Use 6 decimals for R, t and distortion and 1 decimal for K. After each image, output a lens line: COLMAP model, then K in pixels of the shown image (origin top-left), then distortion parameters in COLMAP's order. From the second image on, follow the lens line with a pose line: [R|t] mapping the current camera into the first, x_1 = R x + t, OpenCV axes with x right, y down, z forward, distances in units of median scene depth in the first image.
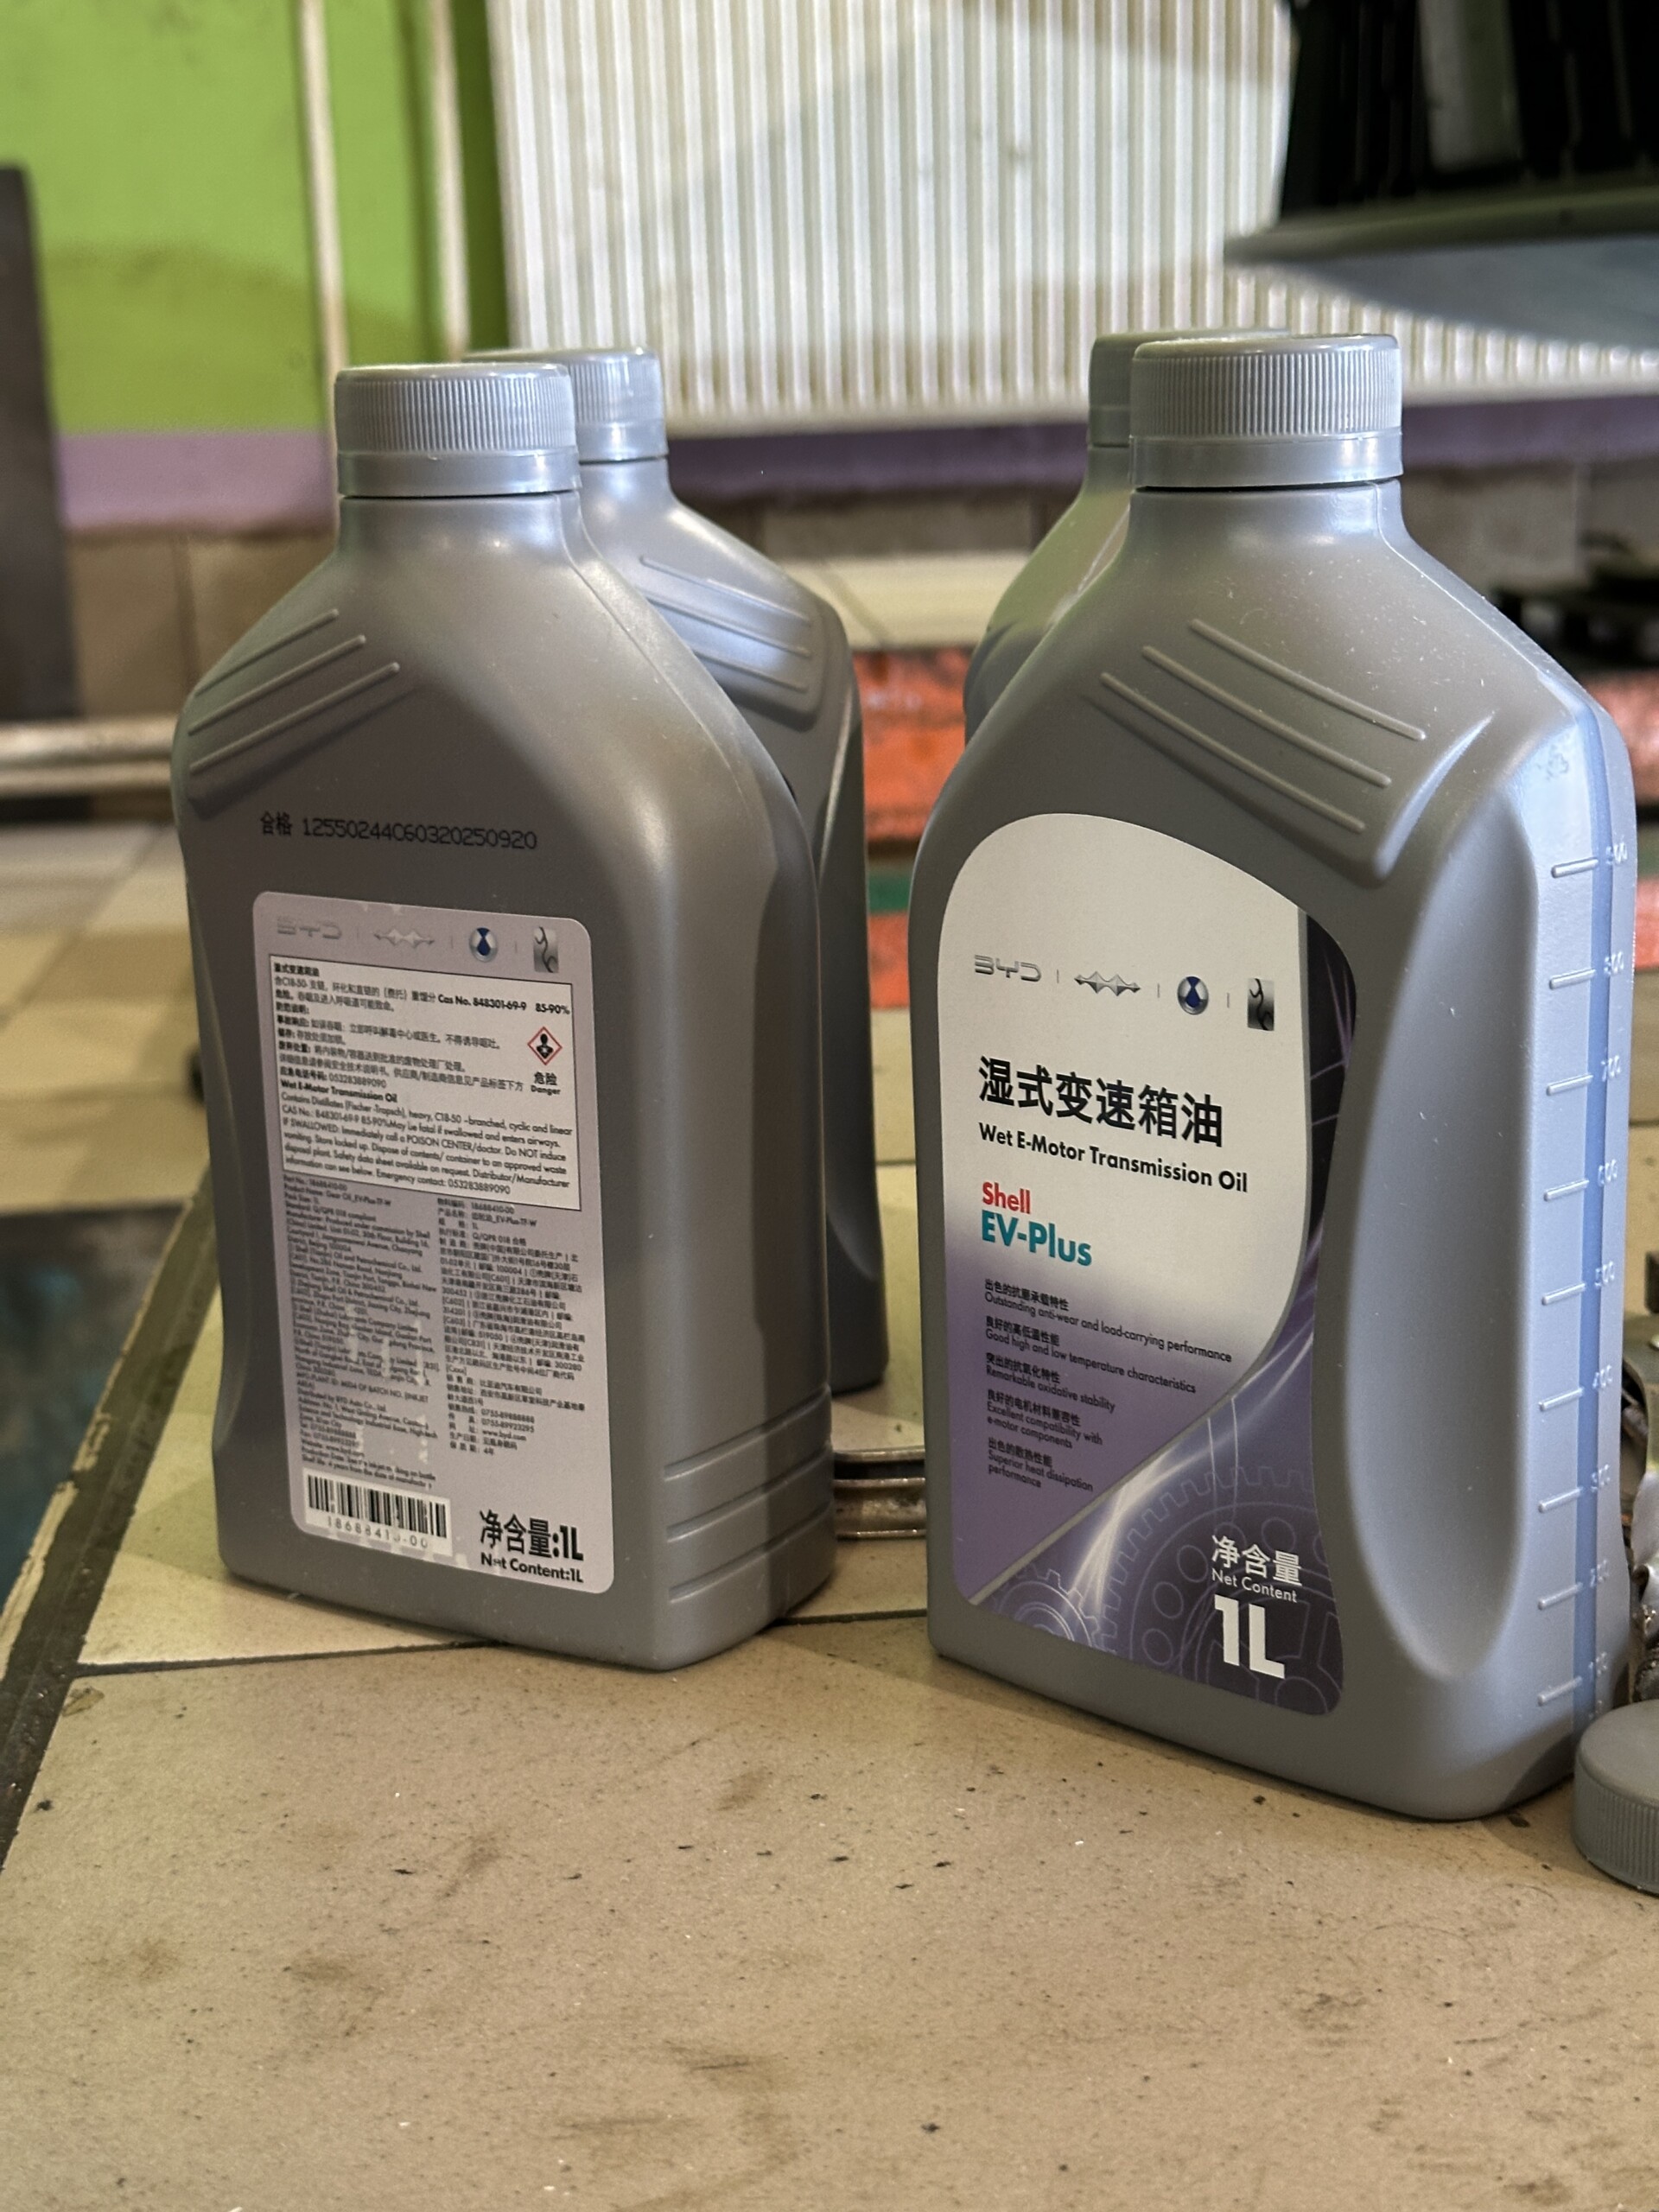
lens RADIAL K [[3191.6, 0, 822.9], [0, 3191.6, 1114.7], [0, 0, 1]] dist [0.146101, 0.022079]
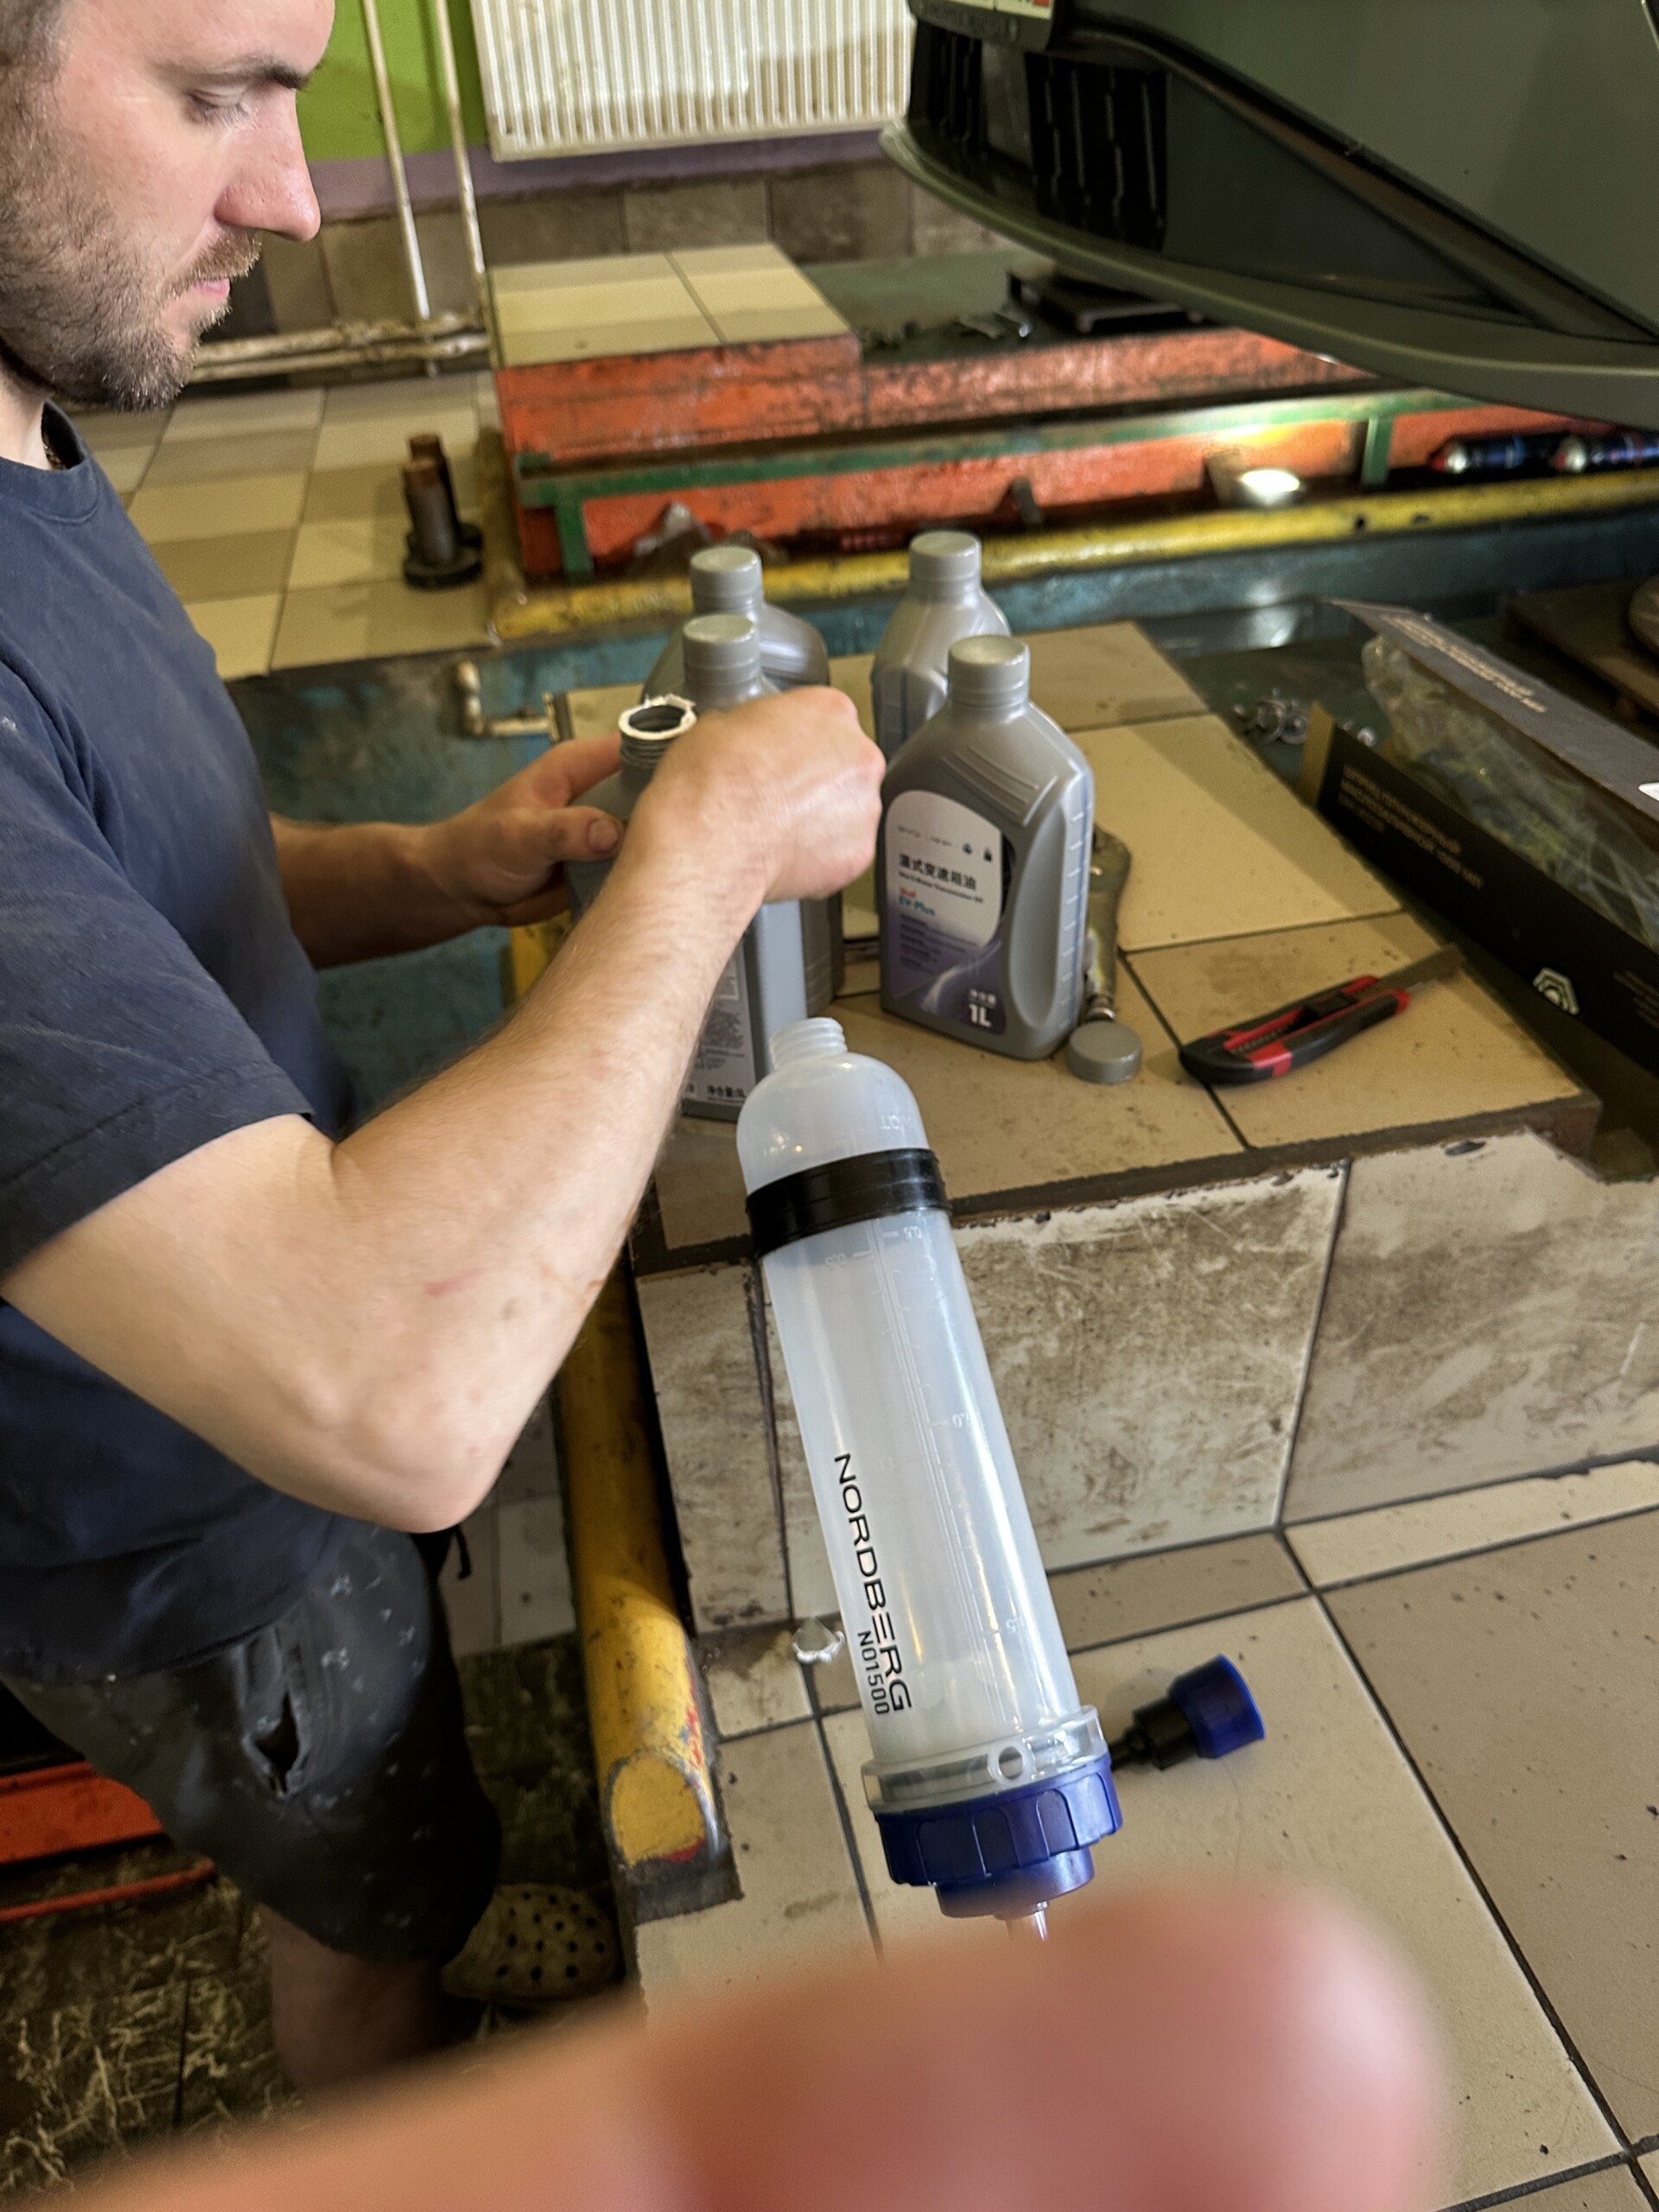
lens RADIAL K [[1606.6, 0, 822.3], [0, 1606.6, 1108.7], [0, 0, 1]] dist [0.117054, -0.204595]
pose [[0.992570, -0.082228, 0.089681, -0.188668], [0.039715, 0.915655, 0.399998, -0.416882], [-0.115008, -0.393464, 0.912118, -0.583442]]
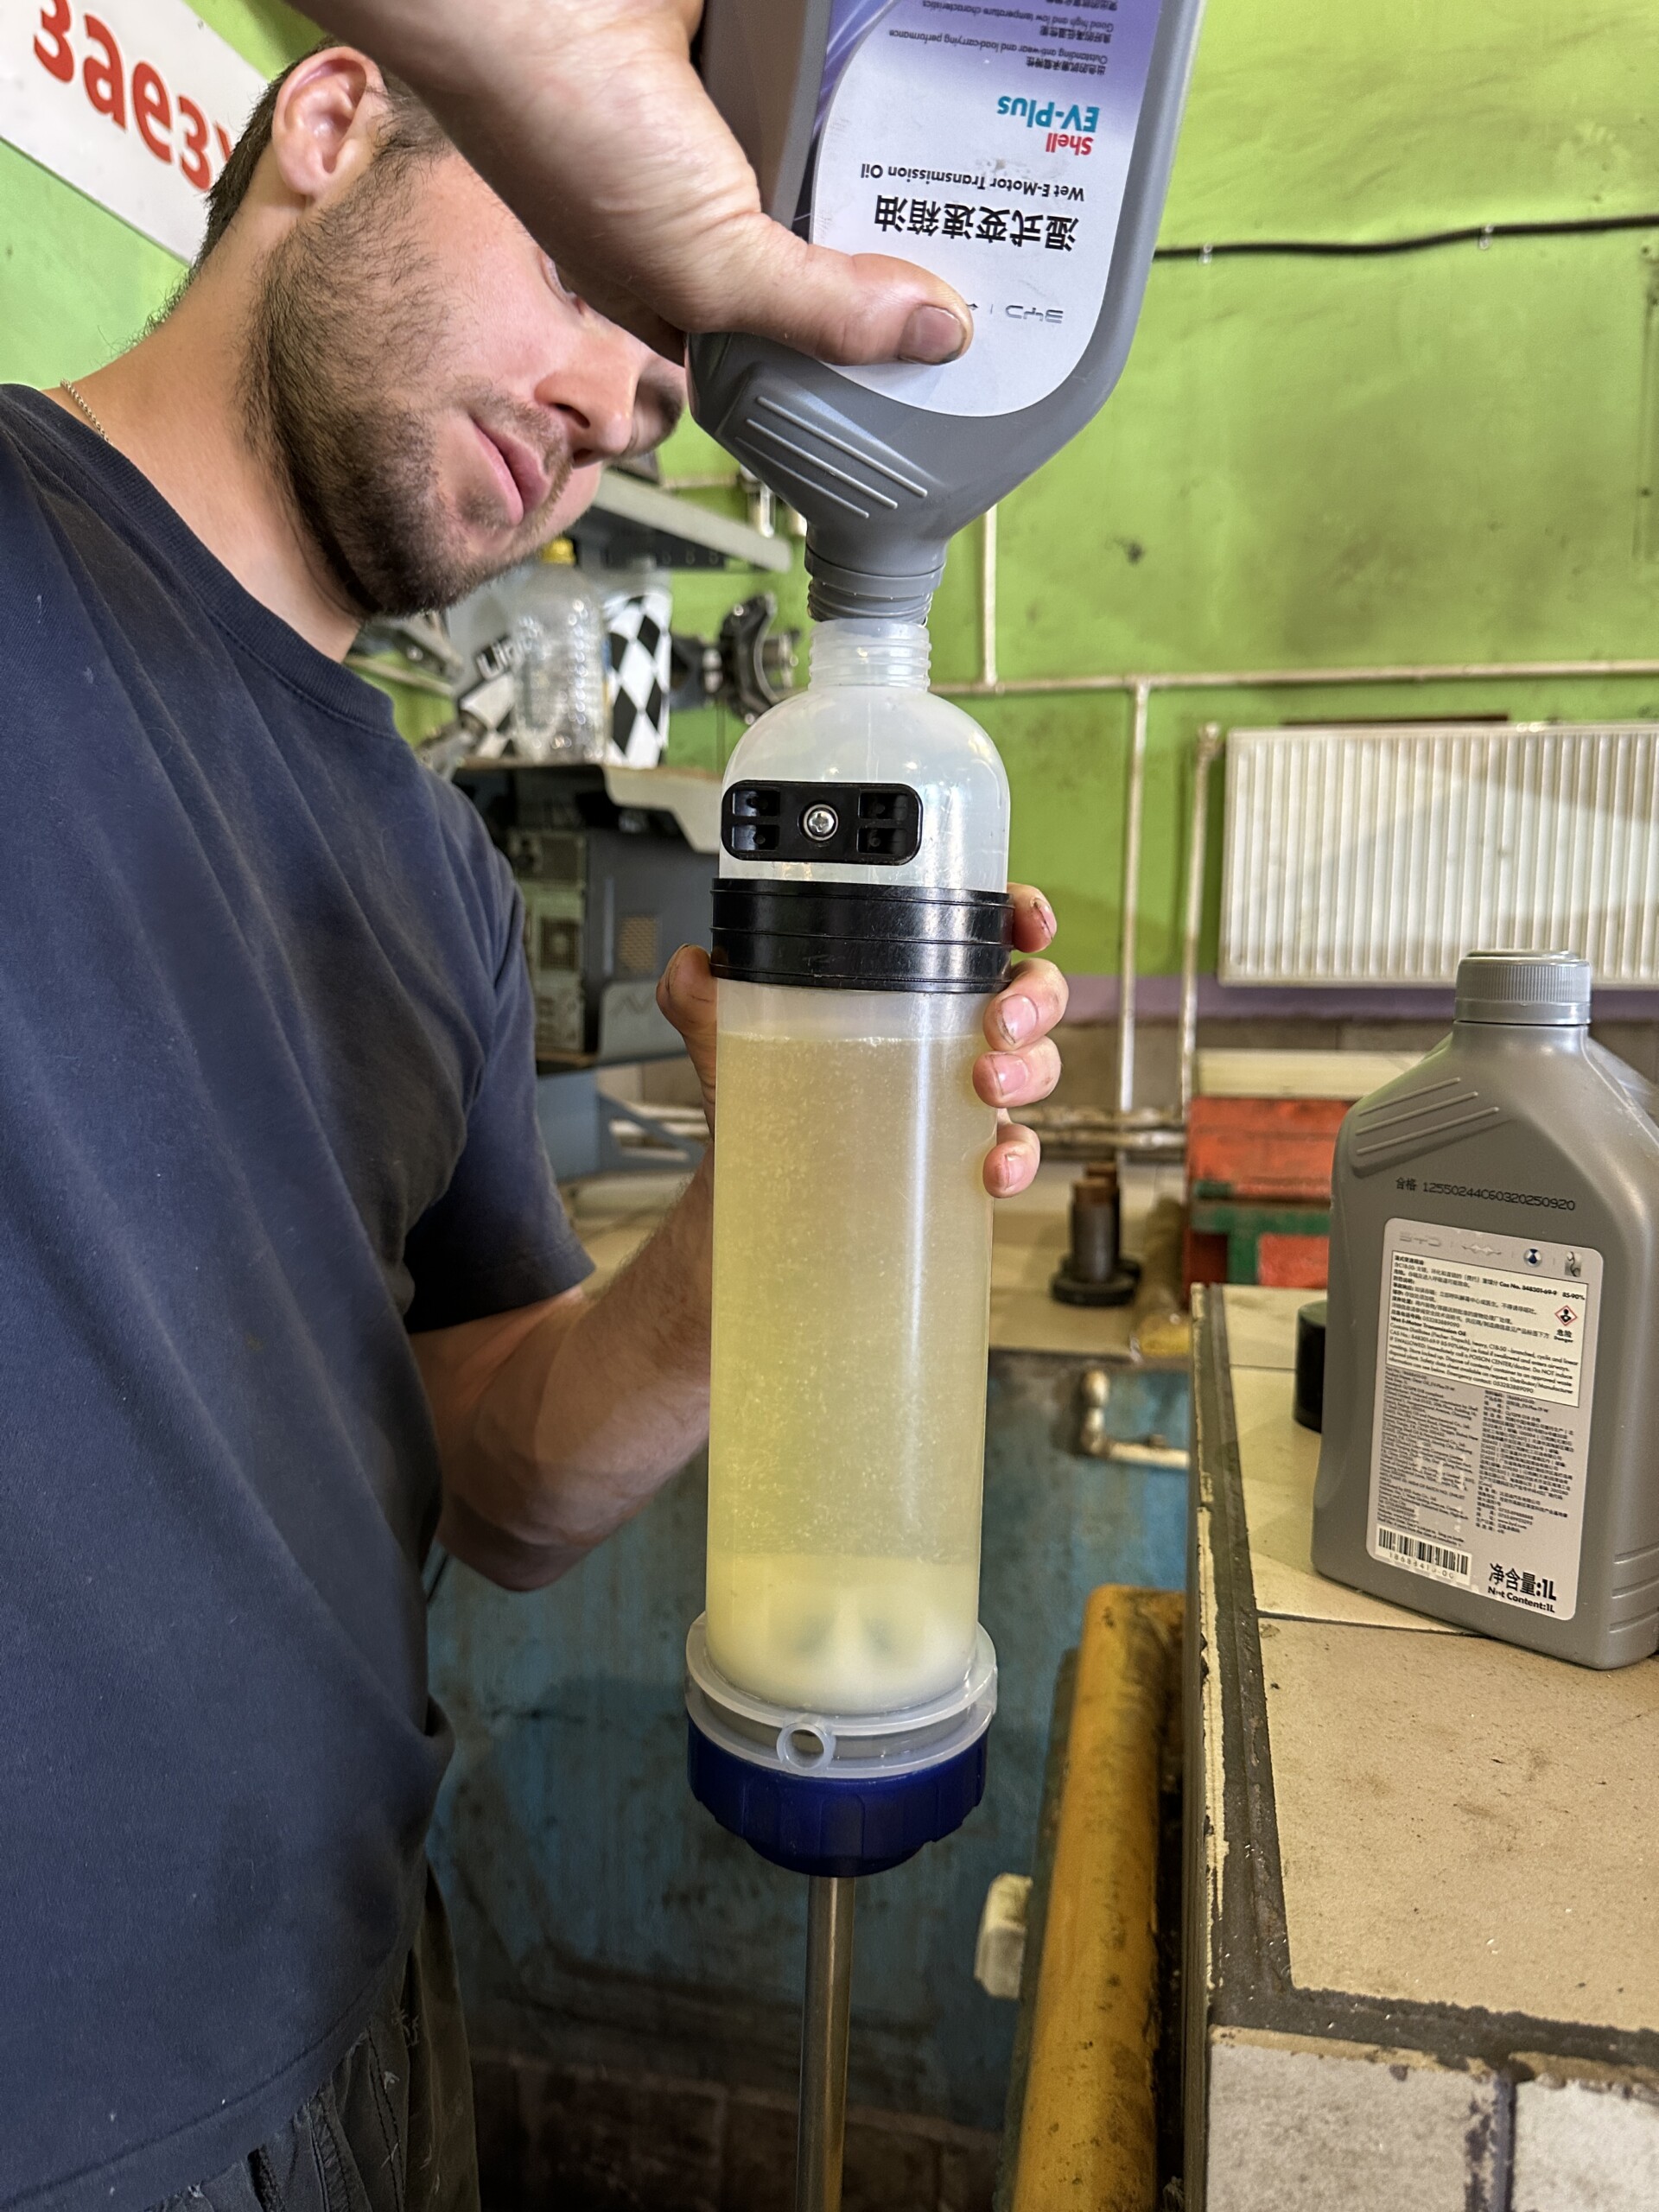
lens RADIAL K [[1606.6, 0, 822.3], [0, 1606.6, 1108.7], [0, 0, 1]] dist [0.117054, -0.204595]
pose [[0.957024, 0.072456, -0.280811, -0.234218], [-0.107049, 0.988166, -0.109861, 0.009687], [0.269528, 0.135200, 0.953455, -0.035390]]
